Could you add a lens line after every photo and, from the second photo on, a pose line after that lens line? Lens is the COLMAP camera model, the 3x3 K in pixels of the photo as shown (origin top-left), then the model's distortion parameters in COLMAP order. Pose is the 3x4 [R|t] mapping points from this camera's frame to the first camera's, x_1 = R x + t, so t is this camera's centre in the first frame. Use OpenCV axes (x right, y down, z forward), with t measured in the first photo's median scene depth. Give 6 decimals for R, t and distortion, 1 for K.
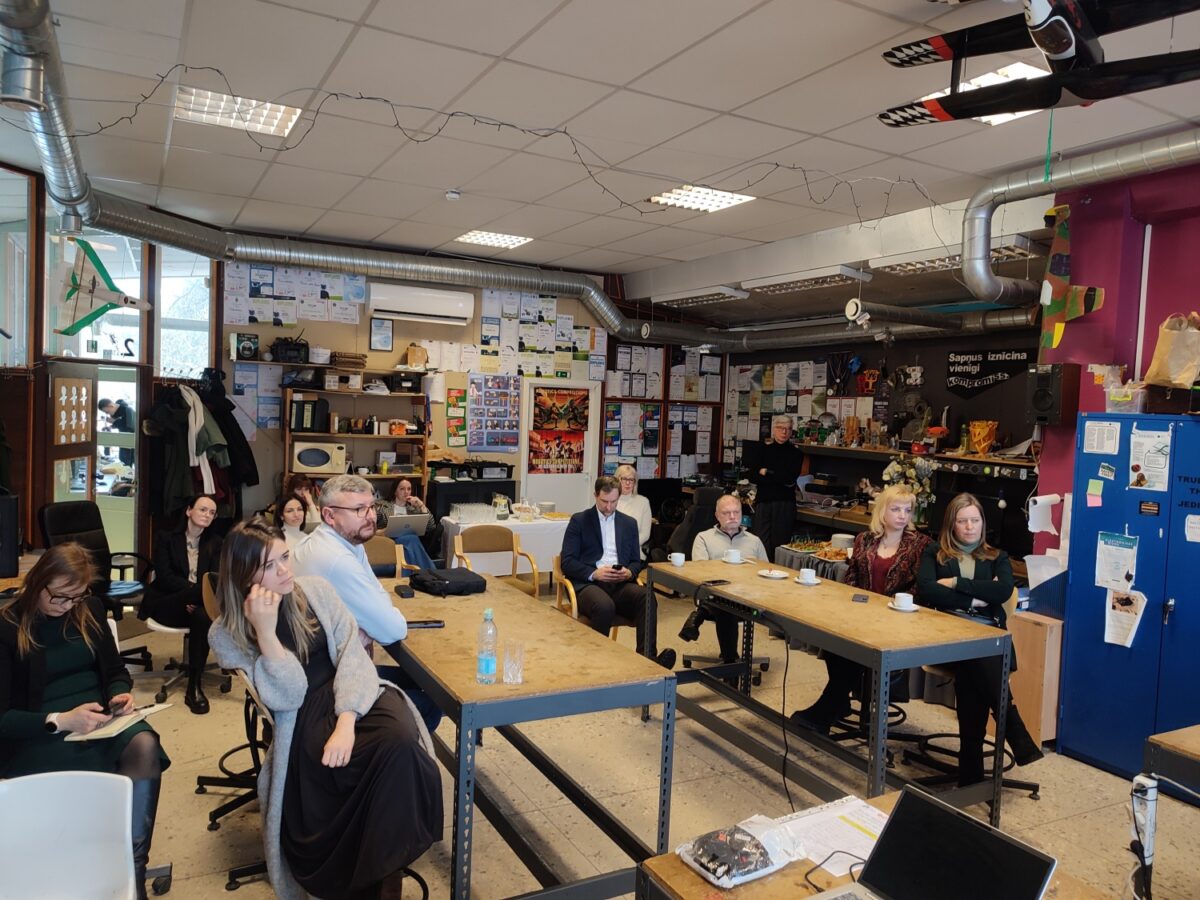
lens RADIAL K [[844.7, 0, 597.7], [0, 844.7, 451.1], [0, 0, 1]] dist [0.034120, -0.029222]
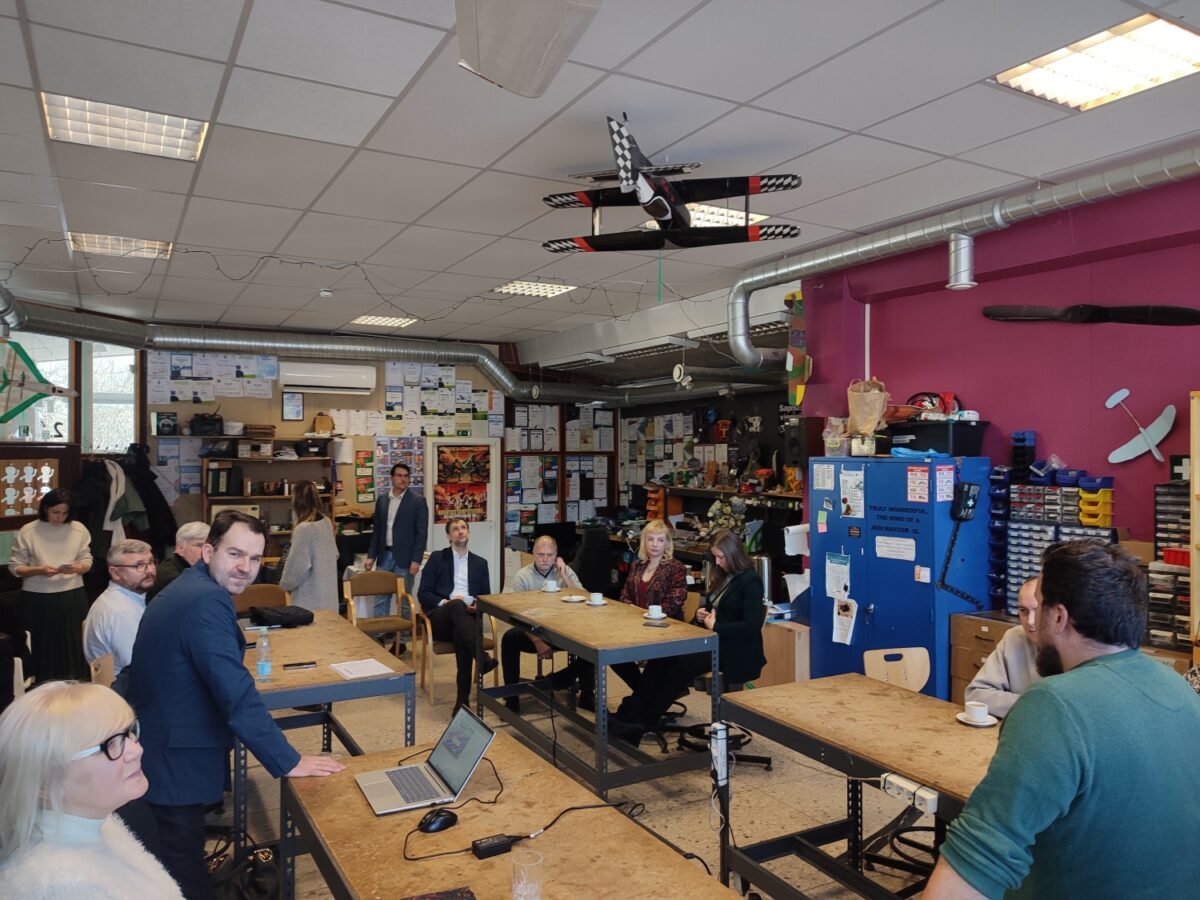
lens RADIAL K [[844.7, 0, 597.7], [0, 844.7, 453.7], [0, 0, 1]] dist [0.034120, -0.029222]
pose [[0.999055, -0.041430, 0.013109, 0.145499], [0.042028, 0.997902, -0.049249, -0.001659], [-0.011041, 0.049753, 0.998701, -0.142708]]
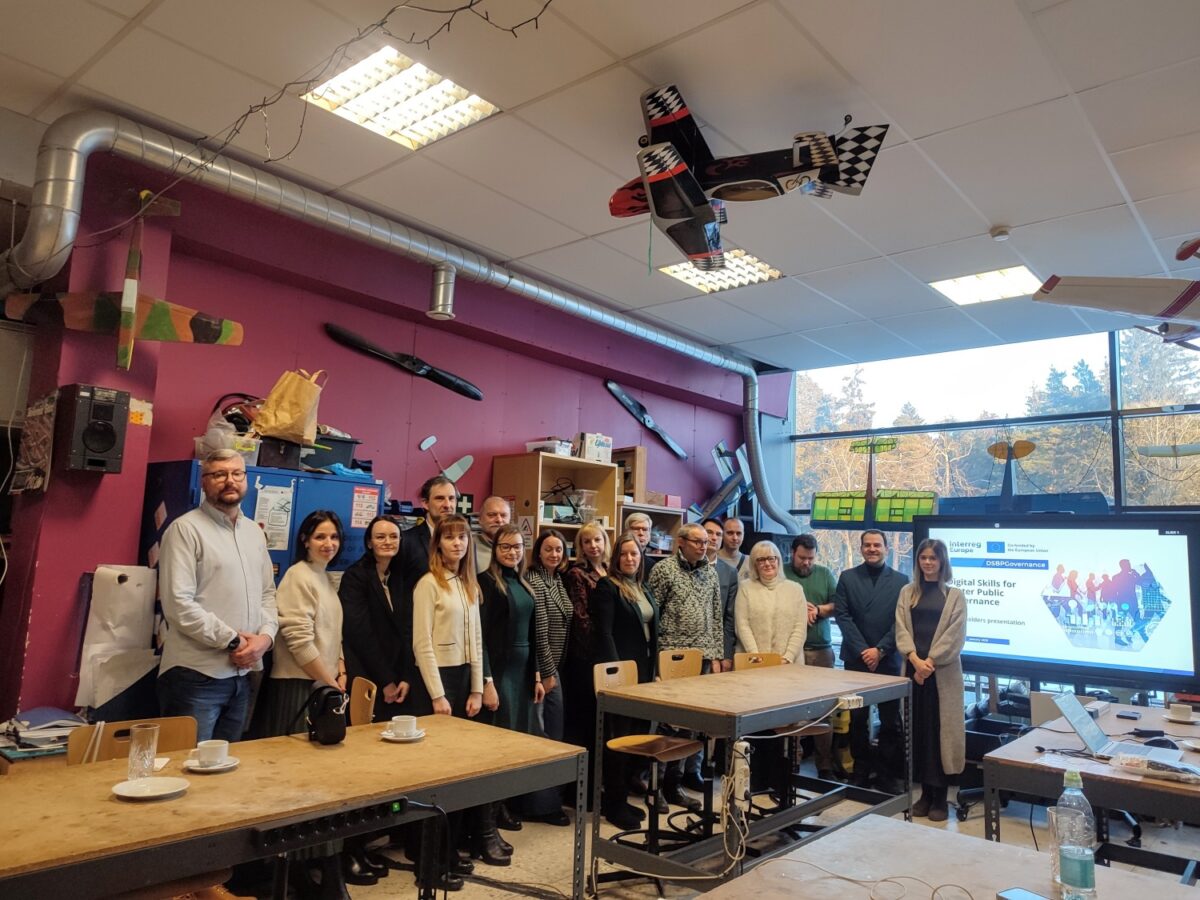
lens RADIAL K [[844.7, 0, 592.3], [0, 844.7, 448.8], [0, 0, 1]] dist [0.034120, -0.029222]
pose [[-0.354241, 0.059097, 0.933285, -0.200176], [-0.005063, 0.997865, -0.065109, -0.003269], [-0.935141, -0.027789, -0.353185, 0.568938]]
